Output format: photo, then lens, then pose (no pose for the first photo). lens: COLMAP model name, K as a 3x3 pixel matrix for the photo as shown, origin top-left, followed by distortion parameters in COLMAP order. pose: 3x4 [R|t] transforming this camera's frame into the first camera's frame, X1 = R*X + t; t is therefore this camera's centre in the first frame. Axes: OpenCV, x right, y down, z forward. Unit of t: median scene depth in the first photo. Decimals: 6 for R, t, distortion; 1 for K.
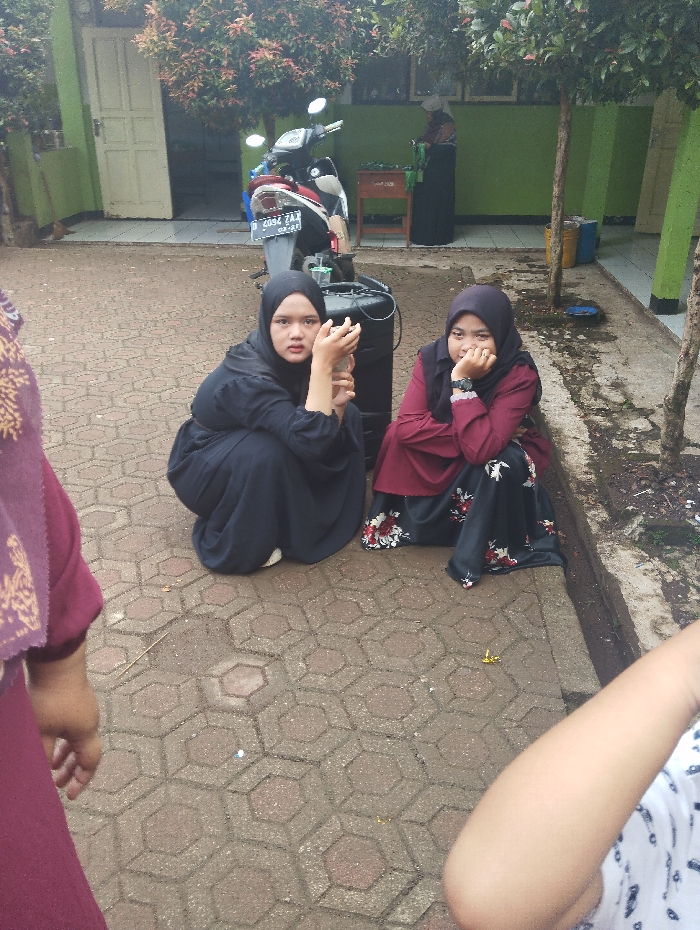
lens RADIAL K [[755.3, 0, 351.1], [0, 755.3, 463.5], [0, 0, 1]] dist [0.103241, -0.186656]
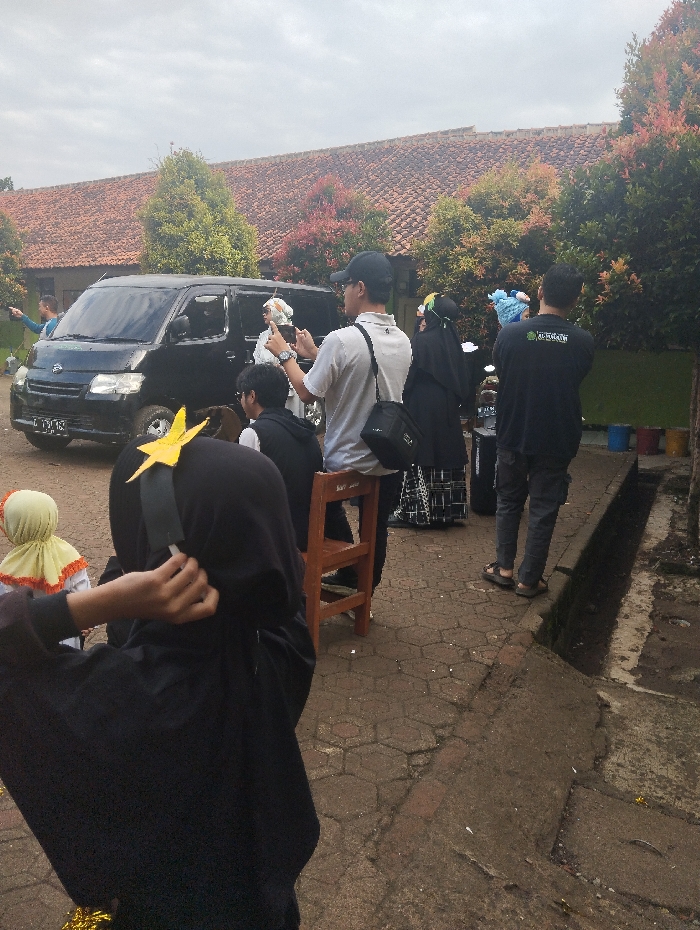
lens RADIAL K [[755.3, 0, 351.1], [0, 755.3, 463.5], [0, 0, 1]] dist [0.103241, -0.186656]
pose [[0.939315, 0.079956, -0.333609, 0.165536], [-0.169111, 0.954014, -0.247505, 0.260076], [0.298478, 0.288902, 0.909641, -0.590032]]
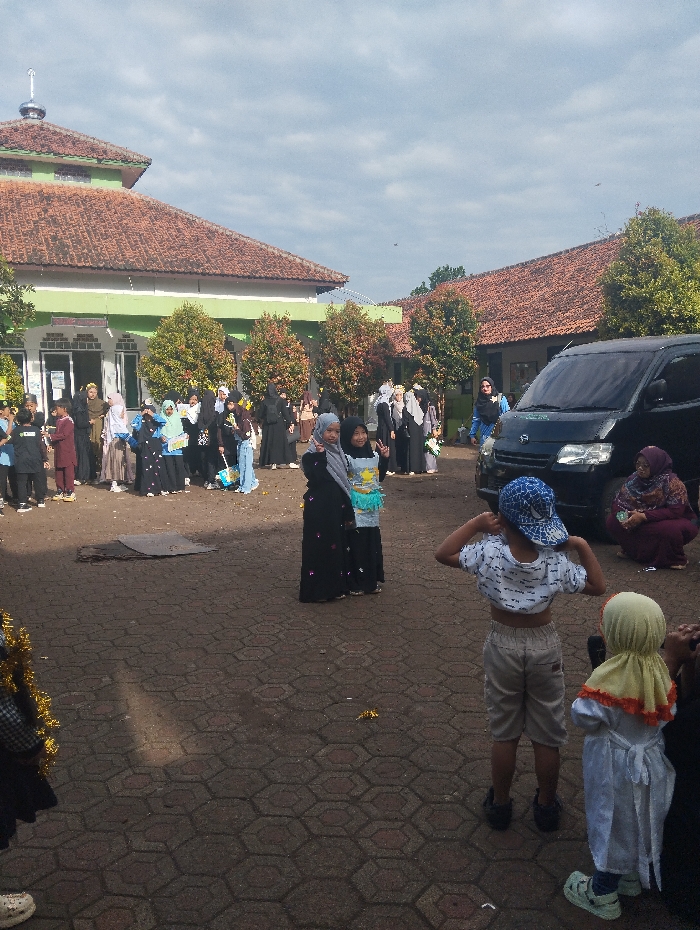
lens RADIAL K [[747.5, 0, 351.2], [0, 747.5, 472.1], [0, 0, 1]] dist [0.091946, -0.176742]
pose [[0.625220, 0.065778, -0.777672, 0.050475], [-0.321568, 0.929640, -0.179898, 0.243688], [0.711121, 0.362550, 0.602382, -0.559976]]
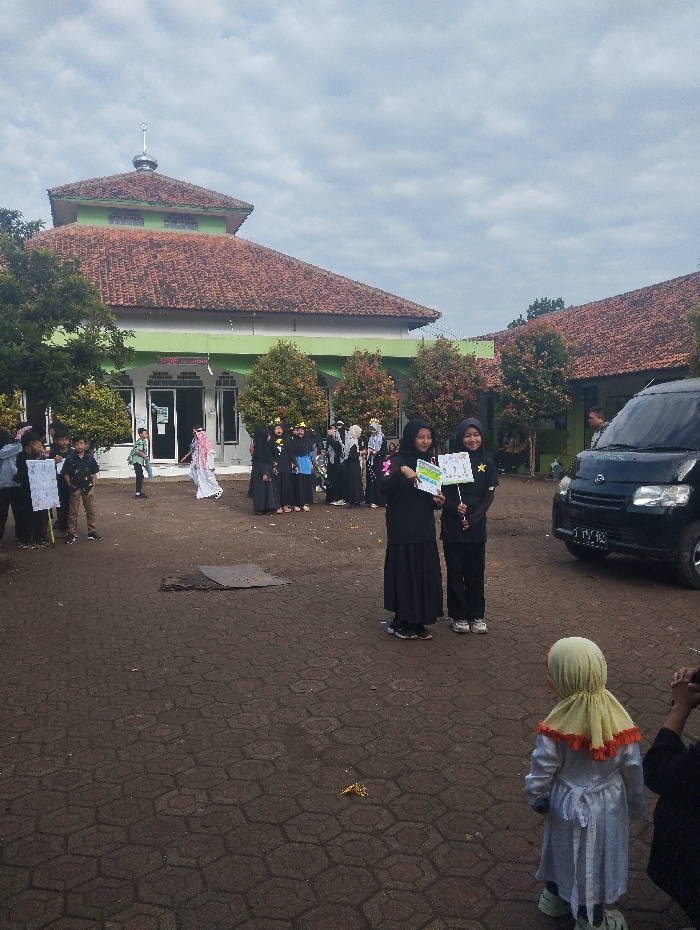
lens RADIAL K [[749.0, 0, 352.6], [0, 749.0, 468.3], [0, 0, 1]] dist [0.094379, -0.186451]
pose [[0.519816, 0.034016, -0.853601, 0.108524], [-0.356061, 0.916905, -0.180291, 0.223682], [0.776539, 0.397653, 0.488733, -0.547322]]
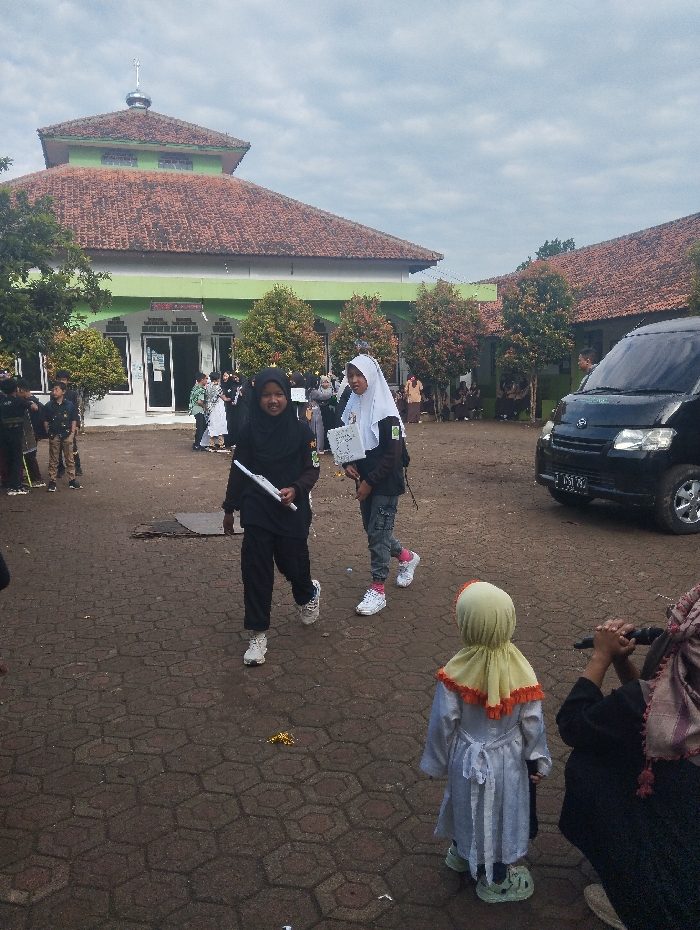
lens RADIAL K [[751.6, 0, 351.0], [0, 751.6, 465.4], [0, 0, 1]] dist [0.097215, -0.183035]
pose [[0.506173, 0.086969, -0.858036, 0.118392], [-0.354636, 0.927886, -0.115159, 0.200830], [0.786144, 0.362581, 0.500513, -0.478933]]
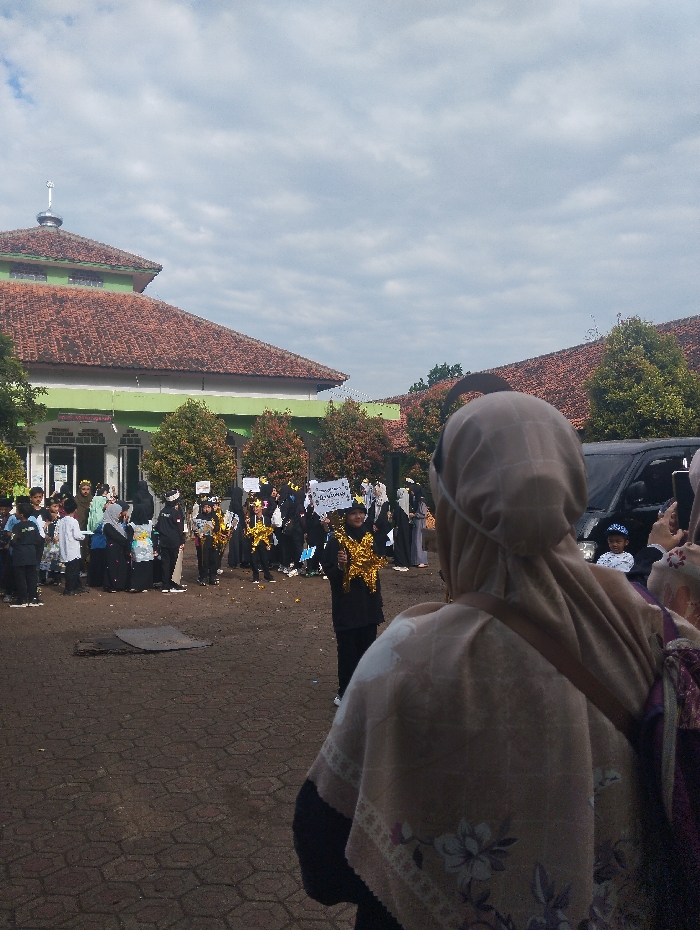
lens RADIAL K [[753.4, 0, 350.7], [0, 753.4, 463.1], [0, 0, 1]] dist [0.100110, -0.183148]
pose [[0.624169, -0.035029, -0.780504, 0.112693], [-0.327367, 0.895343, -0.301978, 0.247555], [0.709397, 0.443997, 0.547378, -0.594958]]
